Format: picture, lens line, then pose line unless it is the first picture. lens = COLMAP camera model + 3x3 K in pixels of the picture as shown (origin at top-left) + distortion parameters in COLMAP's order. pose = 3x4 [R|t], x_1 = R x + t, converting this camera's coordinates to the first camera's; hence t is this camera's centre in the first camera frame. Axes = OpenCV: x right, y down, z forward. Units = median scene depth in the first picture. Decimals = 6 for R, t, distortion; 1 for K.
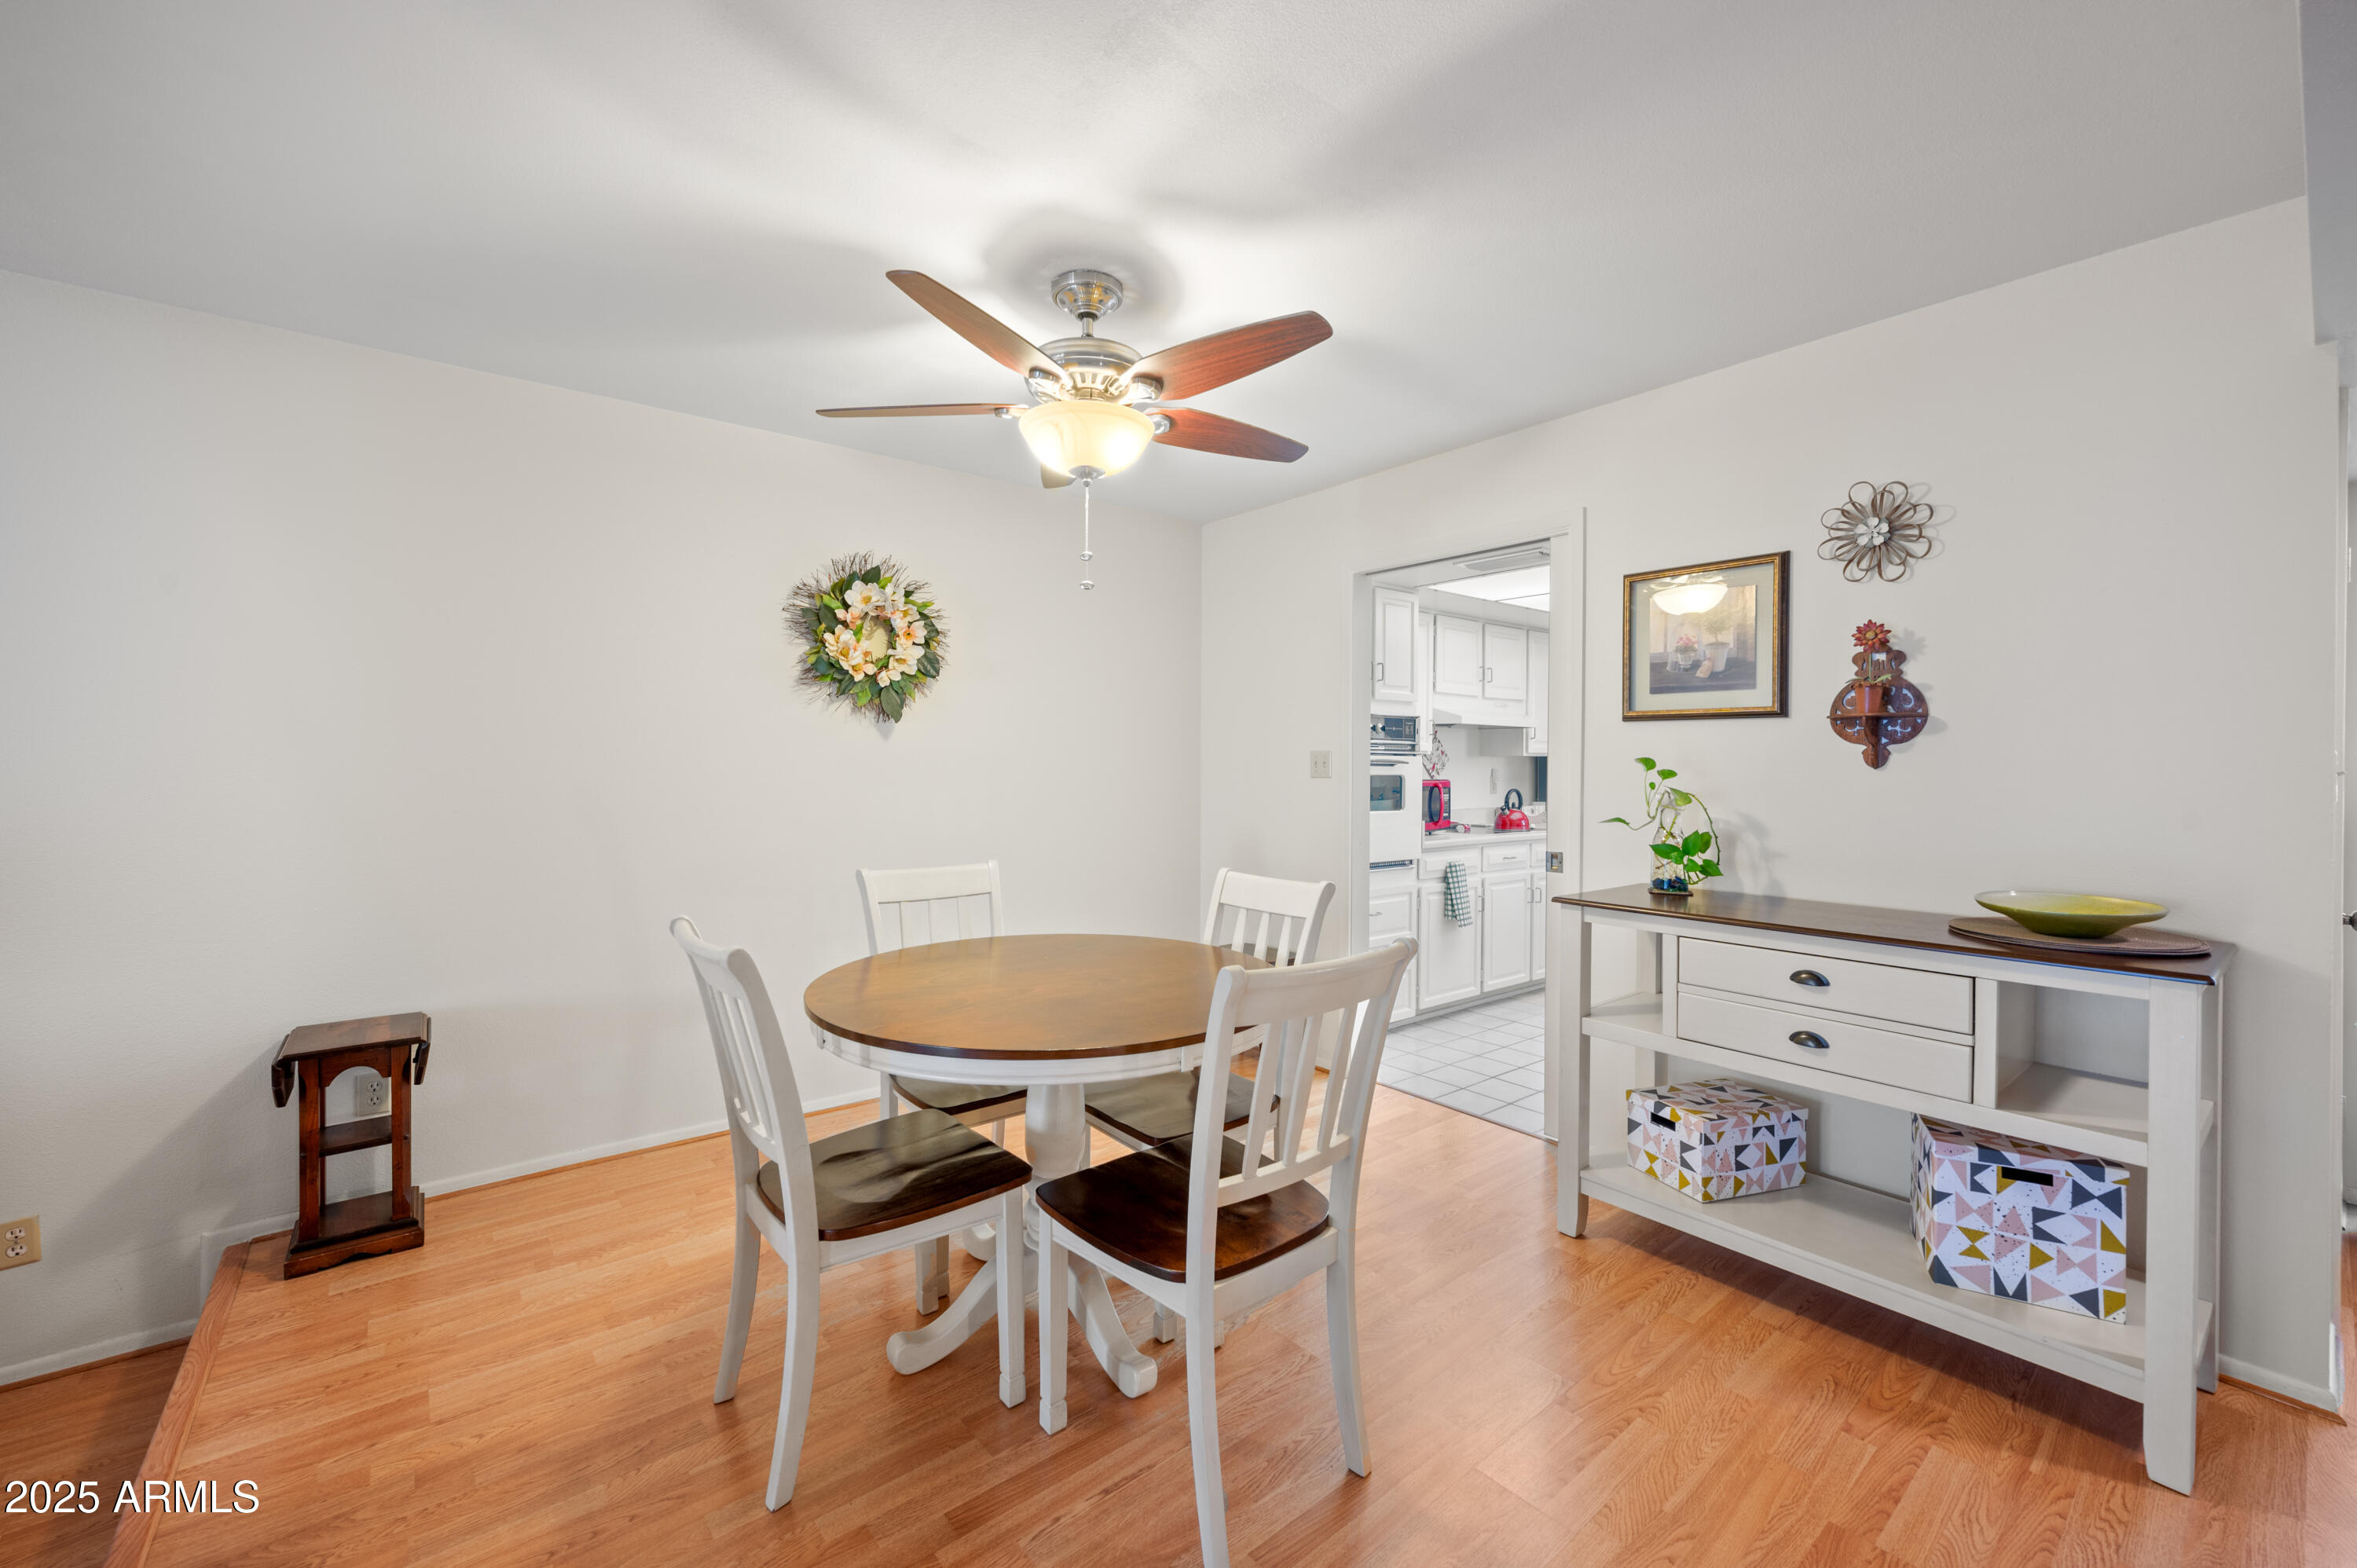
lens RADIAL K [[938.1, 0, 1182.2], [0, 938.1, 772.8], [0, 0, 1]] dist [-0.006857, -0.000181]
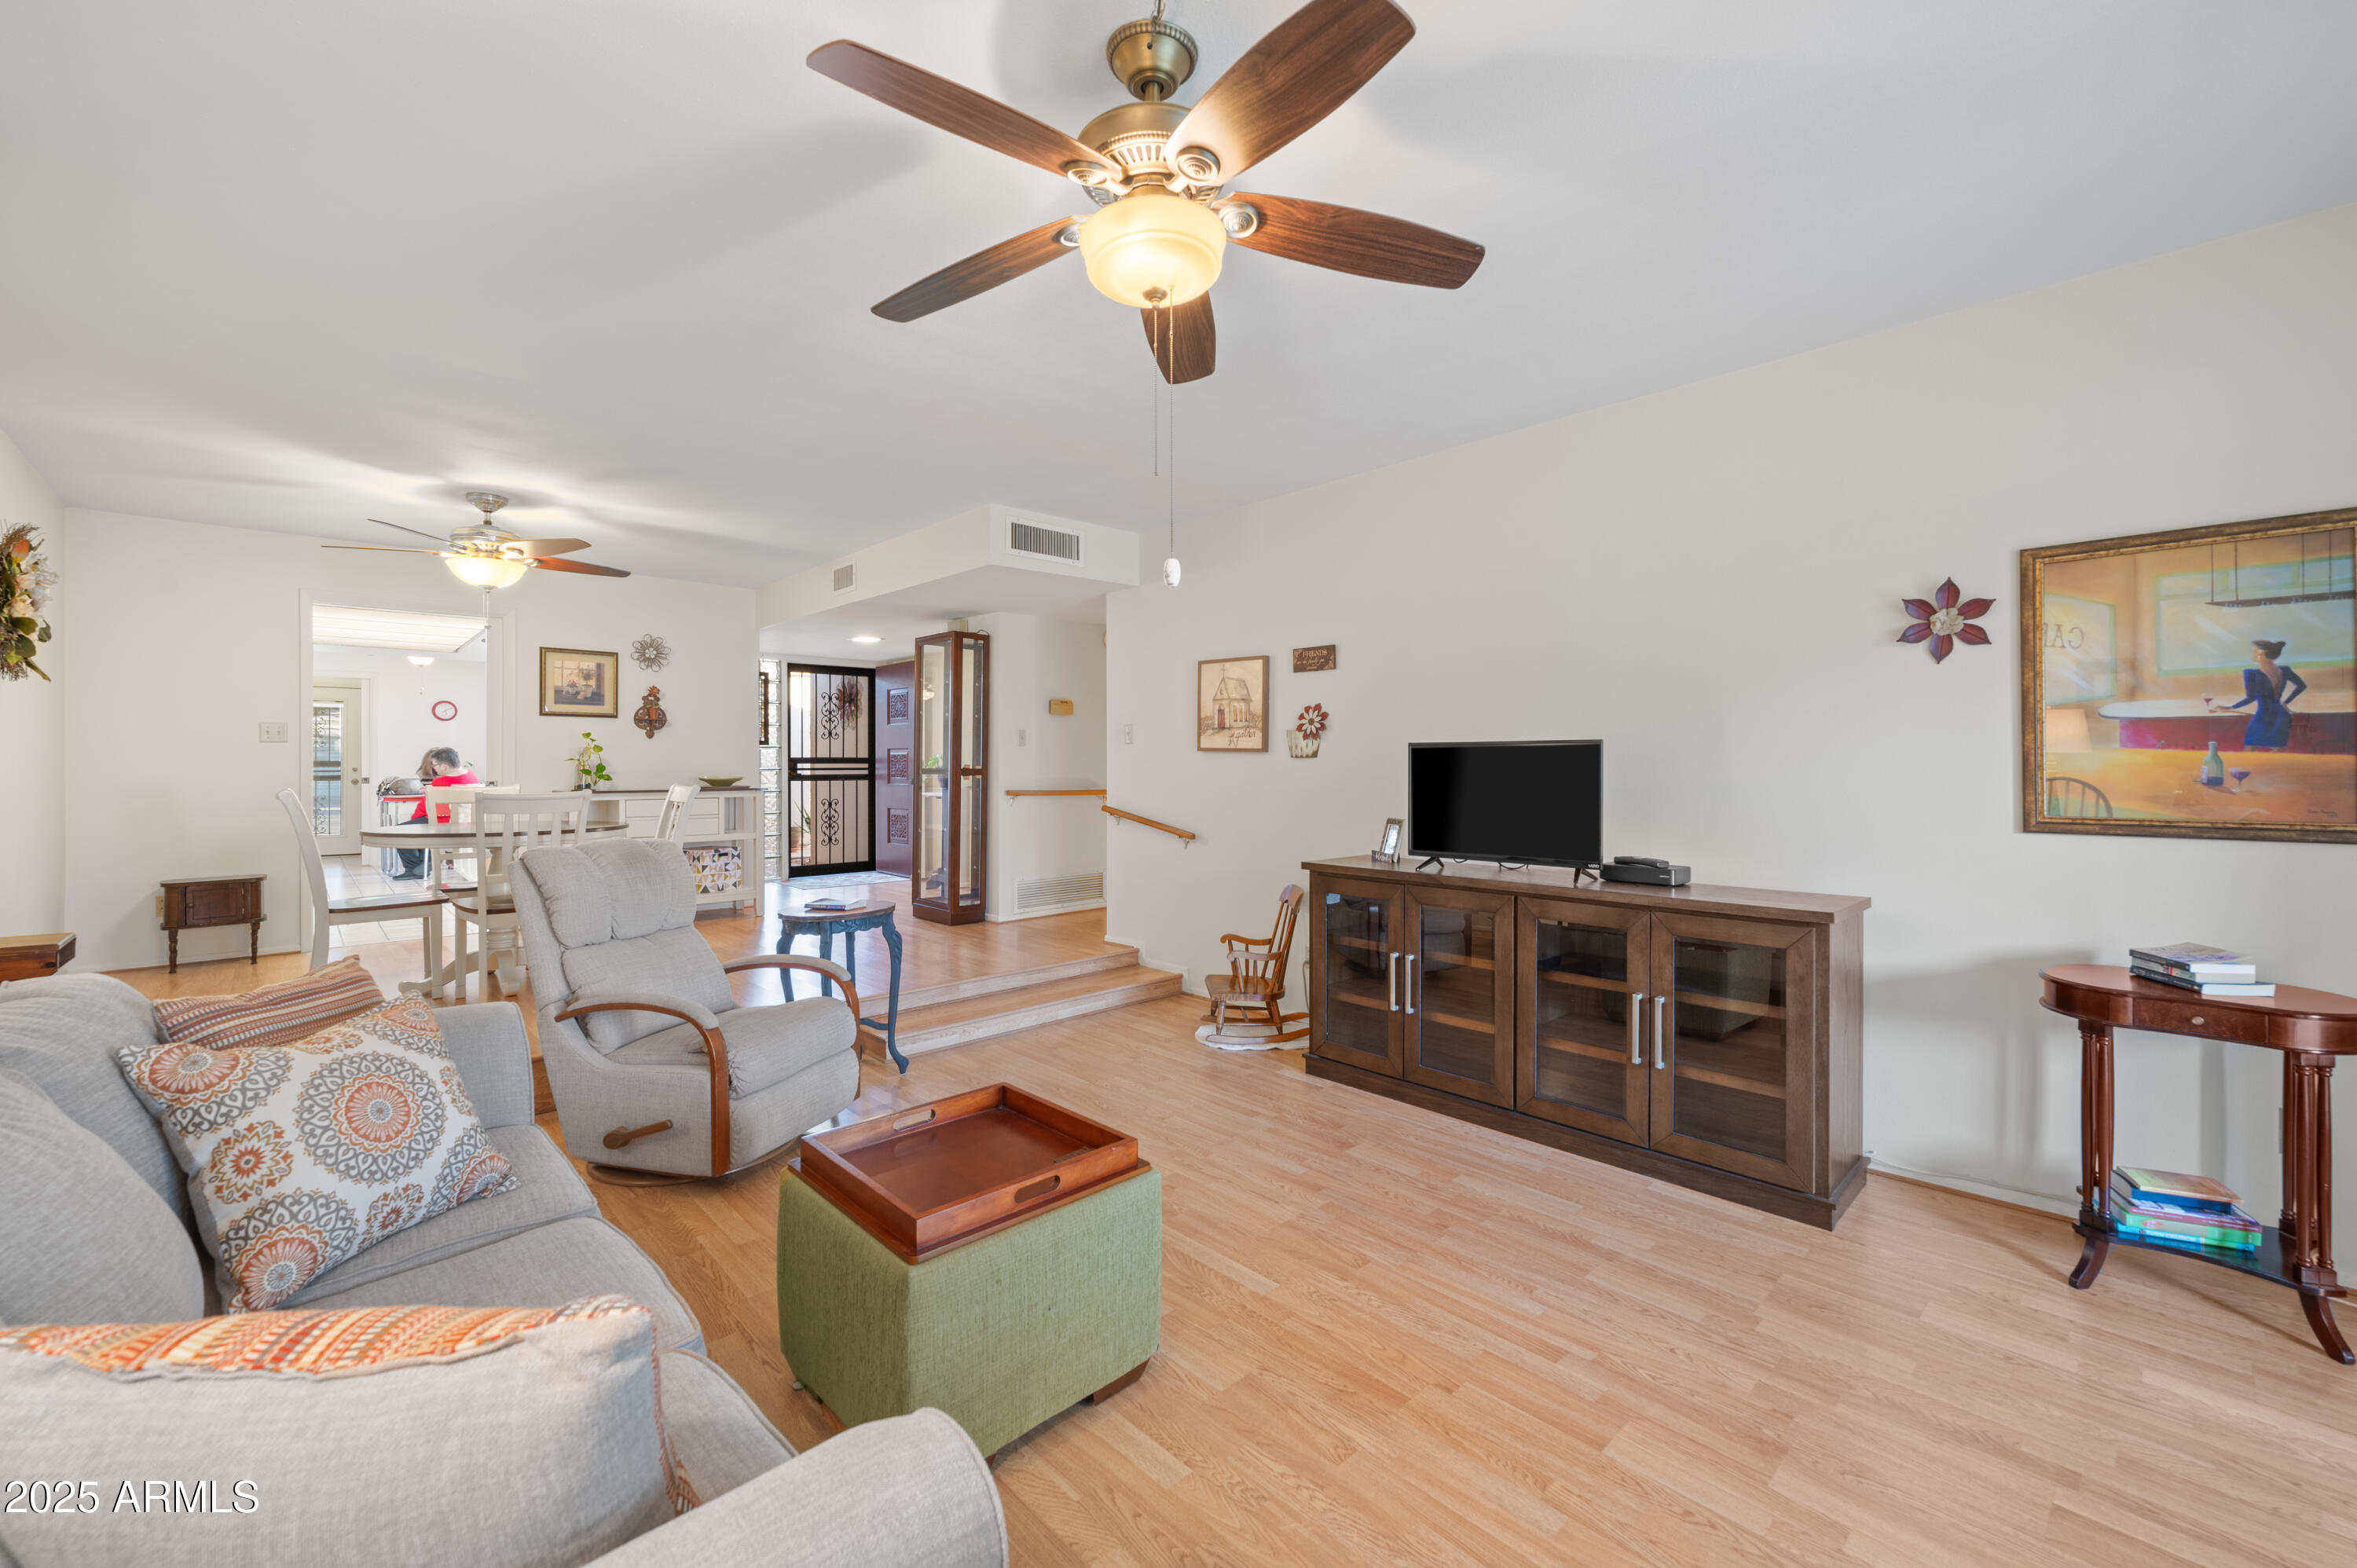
lens RADIAL K [[938.1, 0, 1182.2], [0, 938.1, 765.8], [0, 0, 1]] dist [-0.006857, -0.000181]
pose [[-0.083848, -0.009218, 0.996436, -2.099896], [0.006759, 0.999929, 0.009819, 0.057364], [-0.996456, 0.007559, -0.083780, -0.326208]]
